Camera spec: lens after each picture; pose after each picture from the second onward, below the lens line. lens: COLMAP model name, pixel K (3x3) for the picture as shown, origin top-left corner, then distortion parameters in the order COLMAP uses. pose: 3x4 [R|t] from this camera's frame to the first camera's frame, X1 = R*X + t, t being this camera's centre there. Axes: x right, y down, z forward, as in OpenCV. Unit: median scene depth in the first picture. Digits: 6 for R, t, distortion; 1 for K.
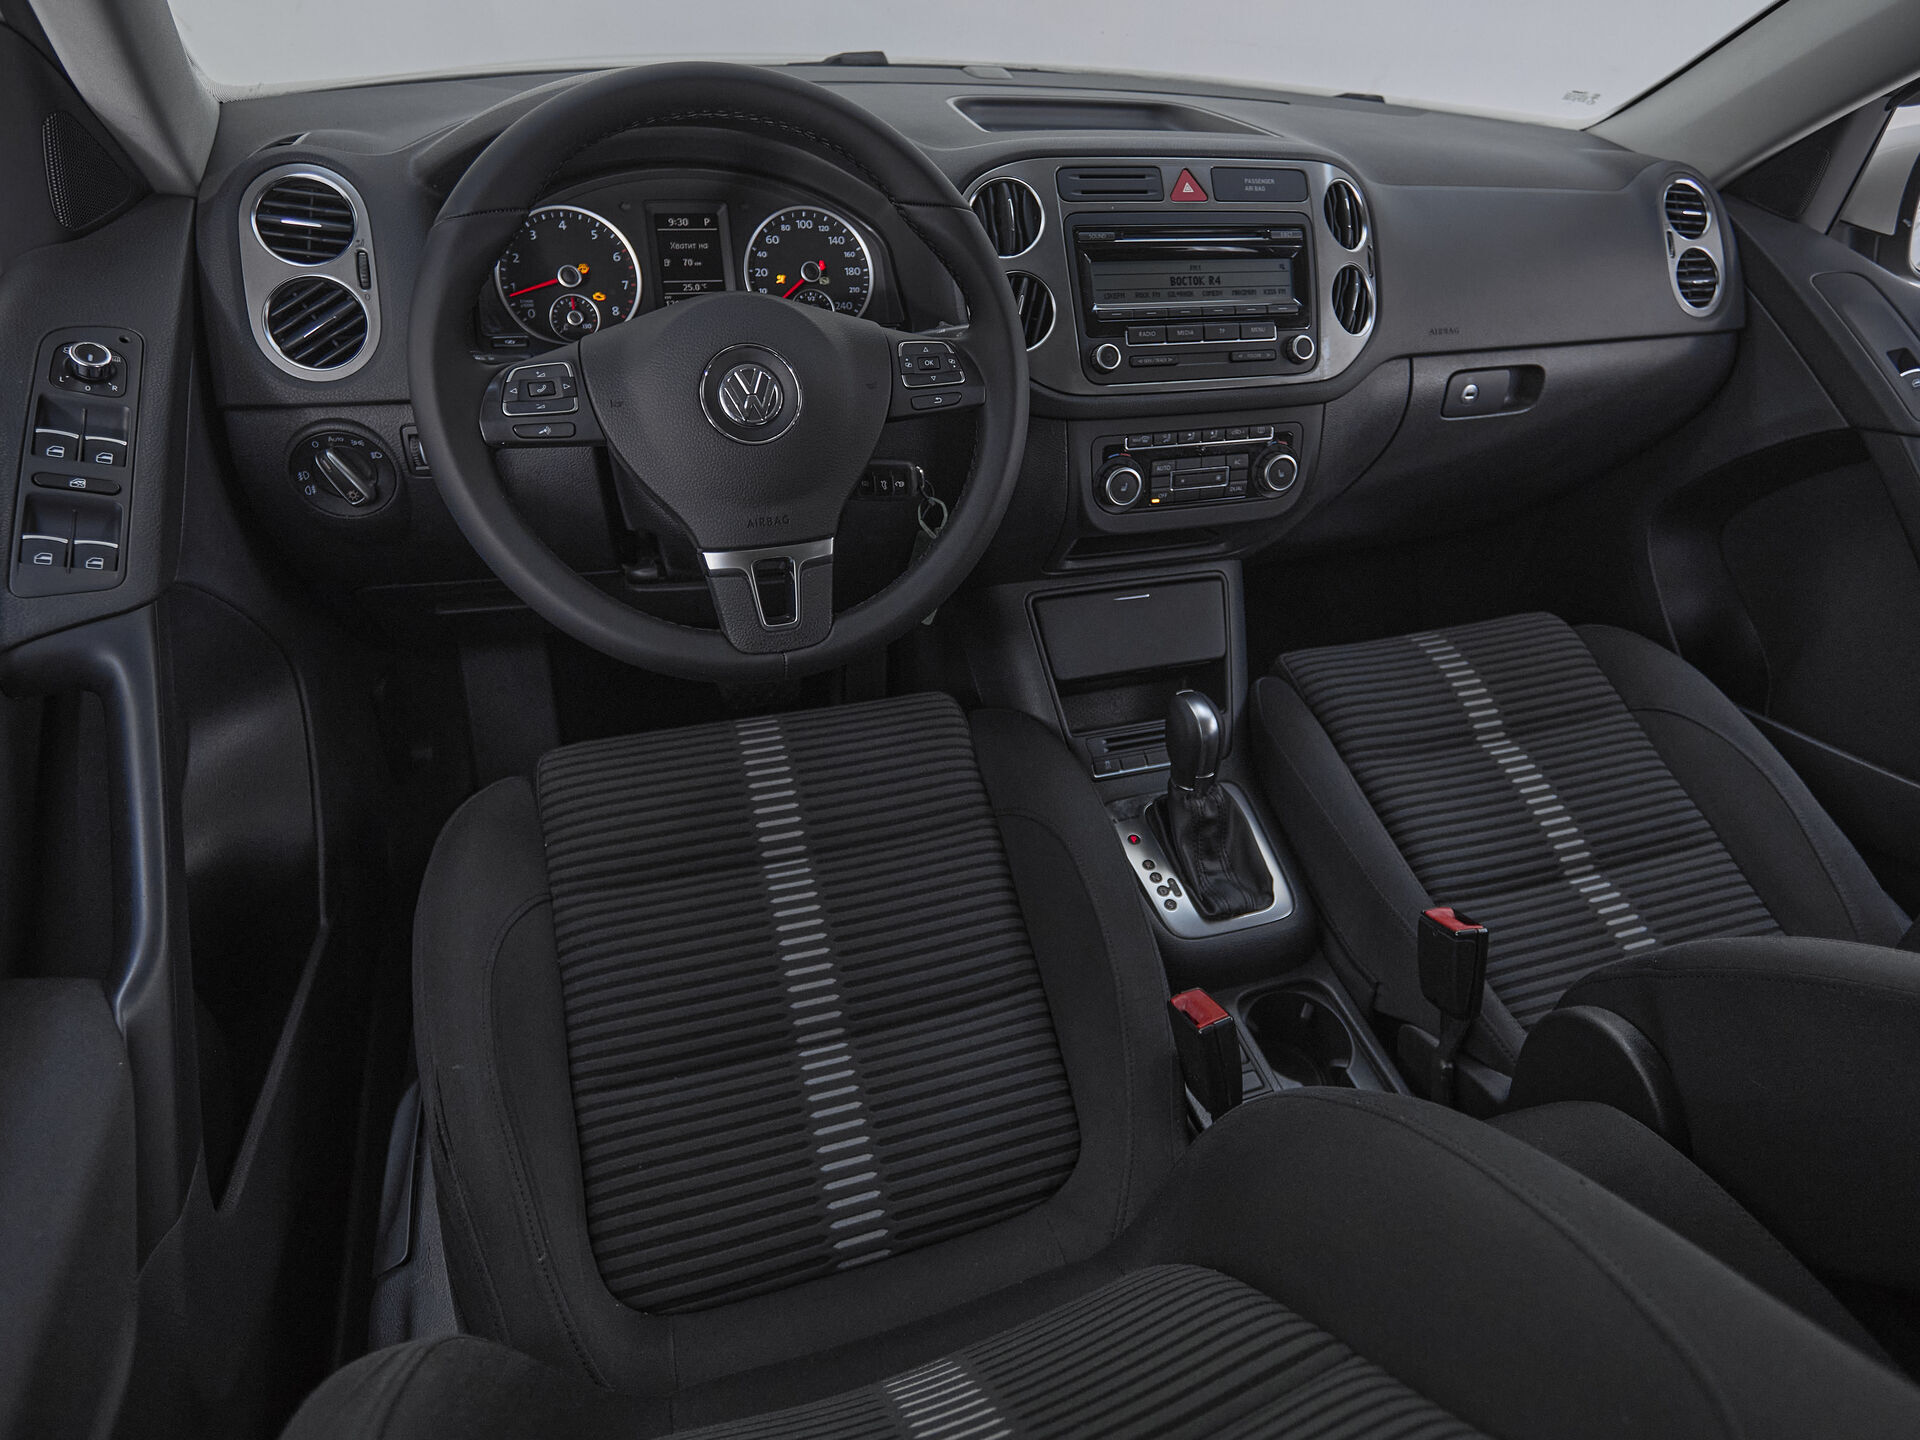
lens RADIAL K [[1132.4, 0, 1008.7], [0, 1132.4, 665.4], [0, 0, 1]] dist [-0.003886, -0.000702]
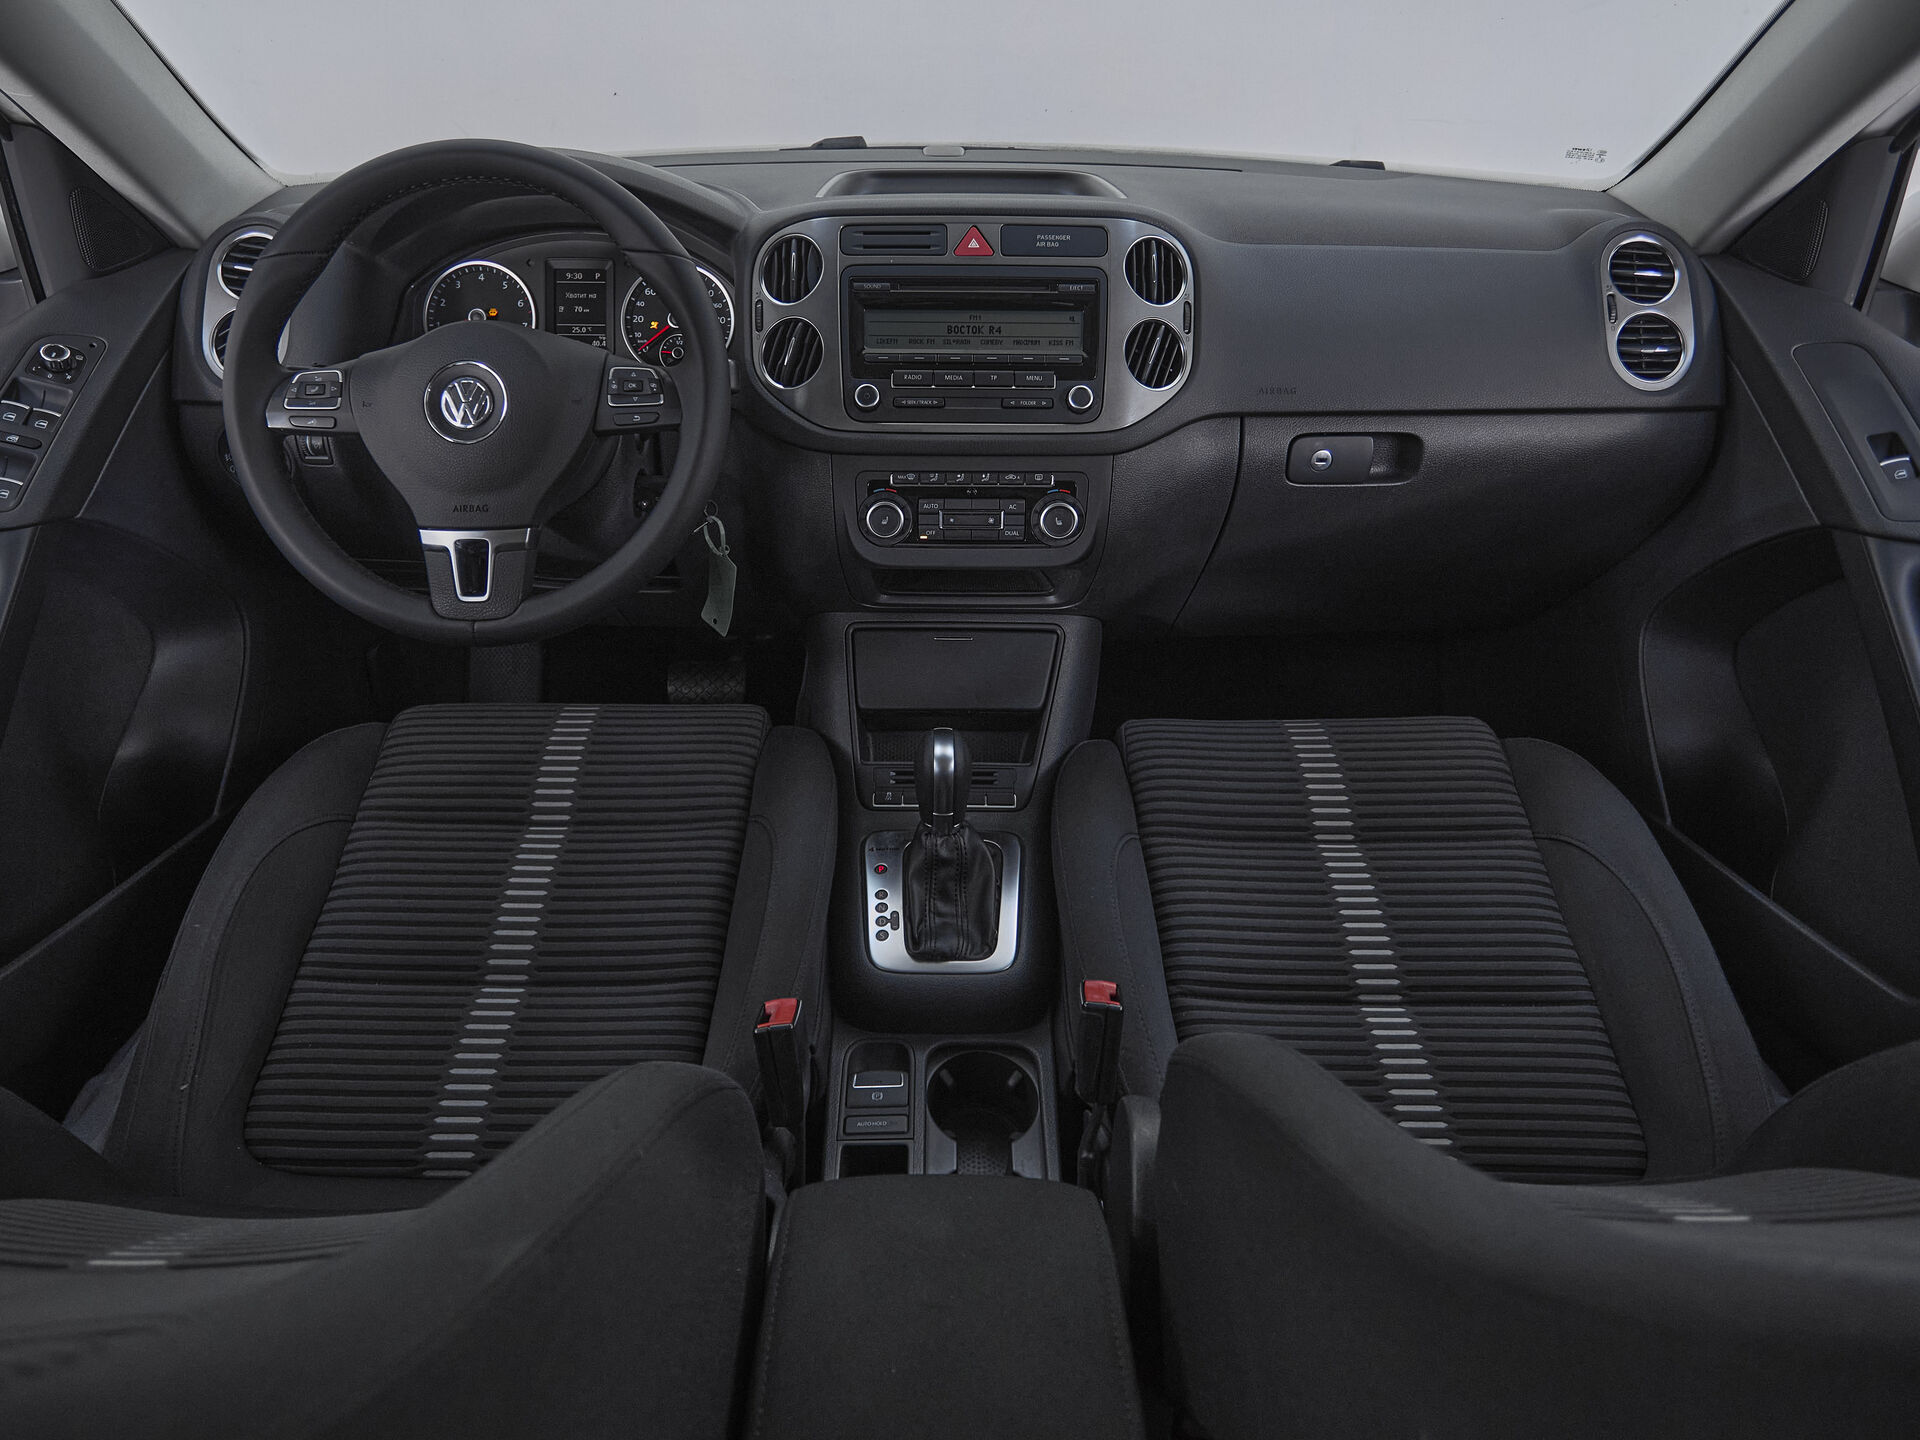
lens RADIAL K [[1162.2, 0, 928.1], [0, 1162.2, 640.1], [0, 0, 1]] dist [-0.001954, 0.002454]
pose [[0.939134, 0.103096, -0.327717, 0.491052], [-0.136209, 0.987470, -0.079686, 0.030757], [0.315395, 0.119474, 0.941410, 0.017526]]
